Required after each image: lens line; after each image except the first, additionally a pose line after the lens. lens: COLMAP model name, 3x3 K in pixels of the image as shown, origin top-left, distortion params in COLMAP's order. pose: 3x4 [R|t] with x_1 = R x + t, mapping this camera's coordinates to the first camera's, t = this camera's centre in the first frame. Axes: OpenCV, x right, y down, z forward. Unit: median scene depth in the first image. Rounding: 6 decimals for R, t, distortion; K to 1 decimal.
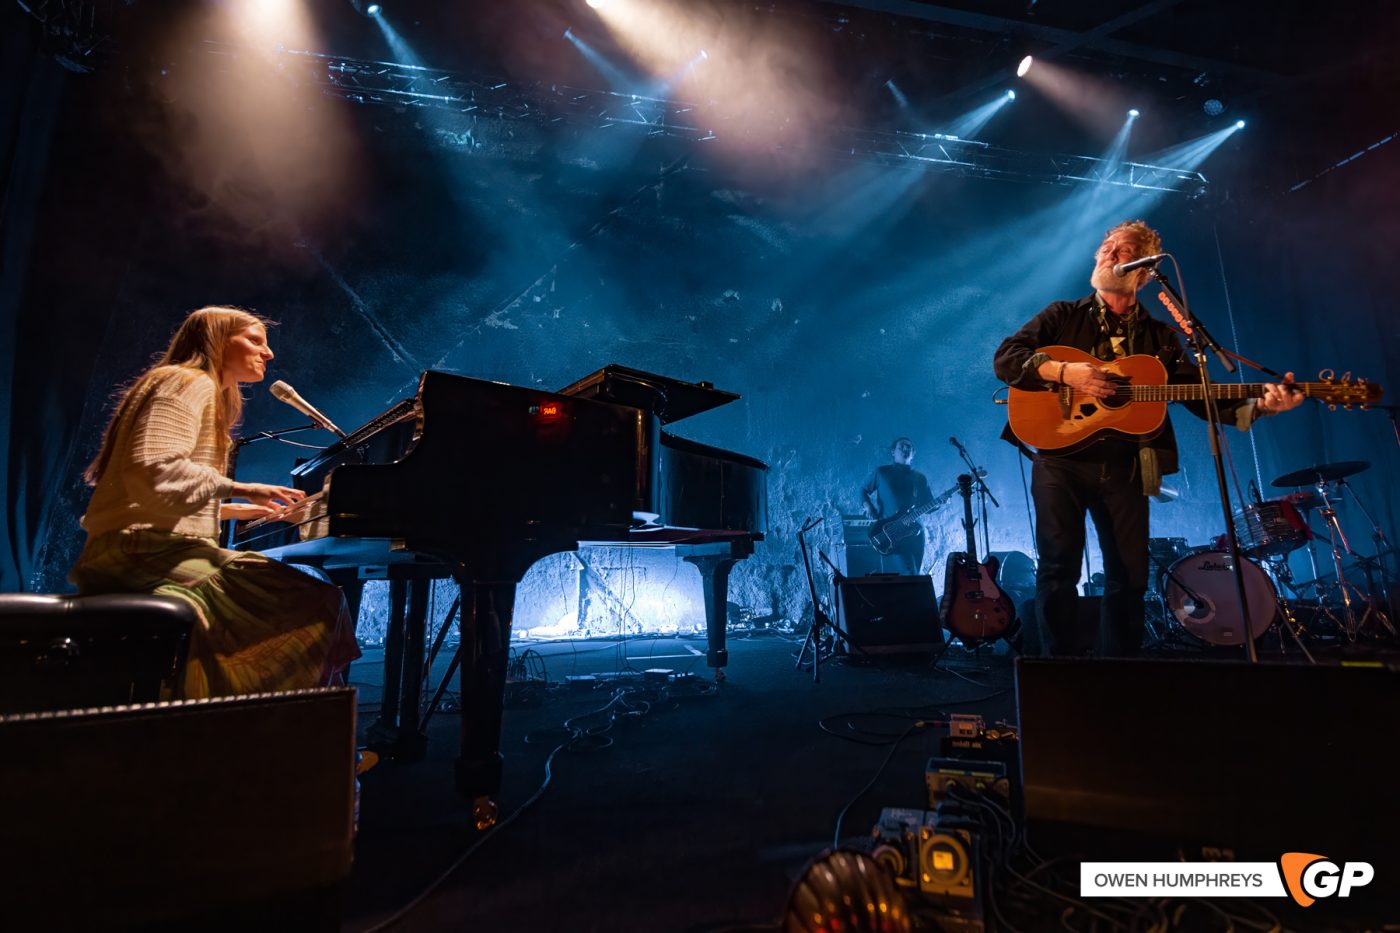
lens RADIAL K [[1003.9, 0, 718.8], [0, 1003.9, 446.6], [0, 0, 1]] dist [0.003545, -0.028412]
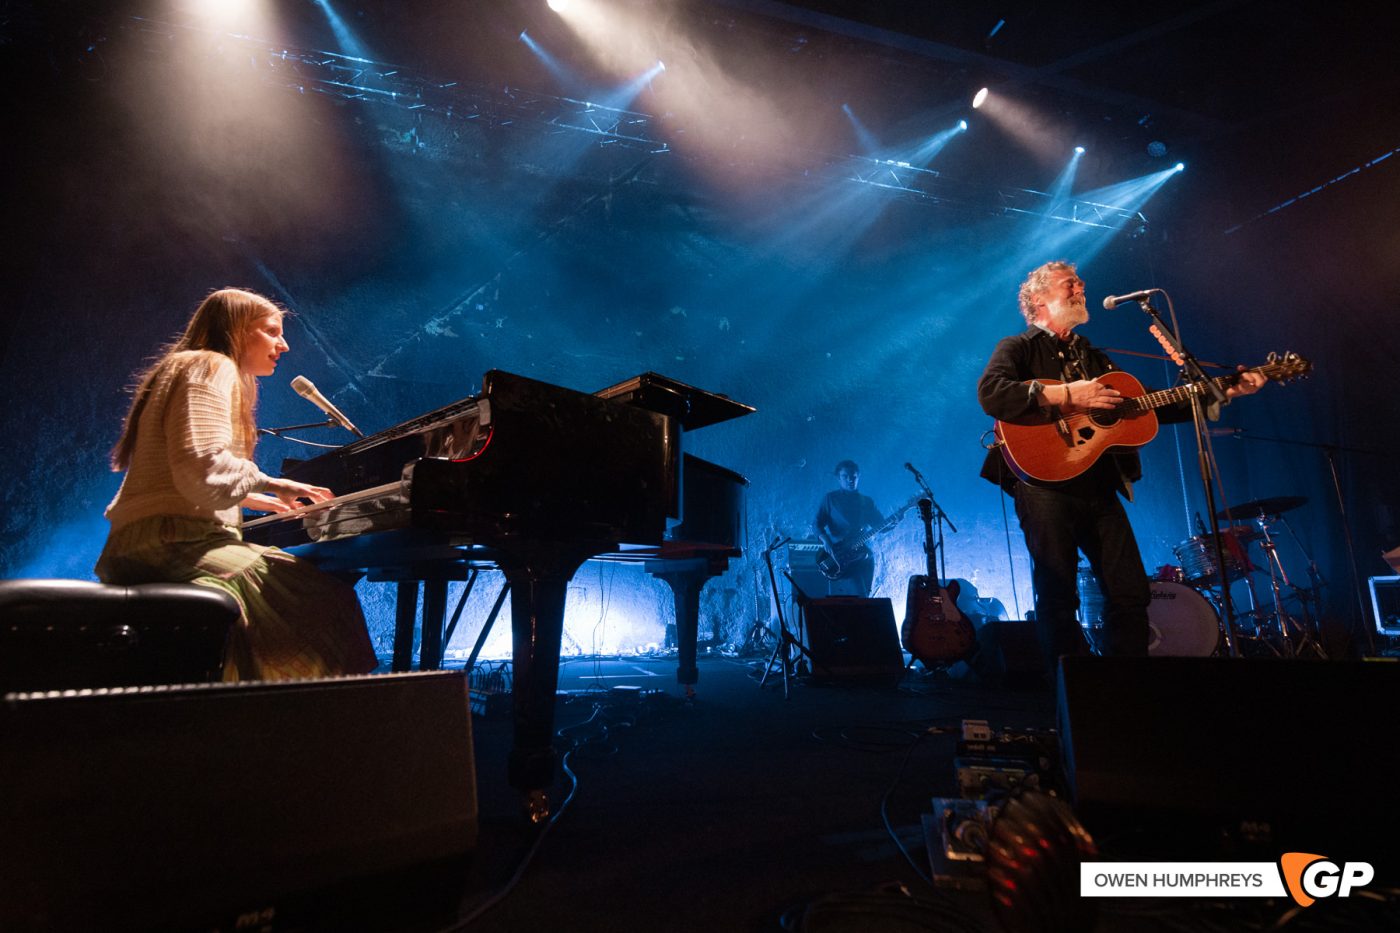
lens RADIAL K [[1068.1, 0, 673.9], [0, 1068.1, 472.5], [0, 0, 1]] dist [-0.004162, -0.008633]
pose [[0.995613, 0.030812, 0.088353, -0.100949], [-0.030437, 0.999521, -0.005590, 0.014588], [-0.088483, 0.002876, 0.996074, -0.046292]]
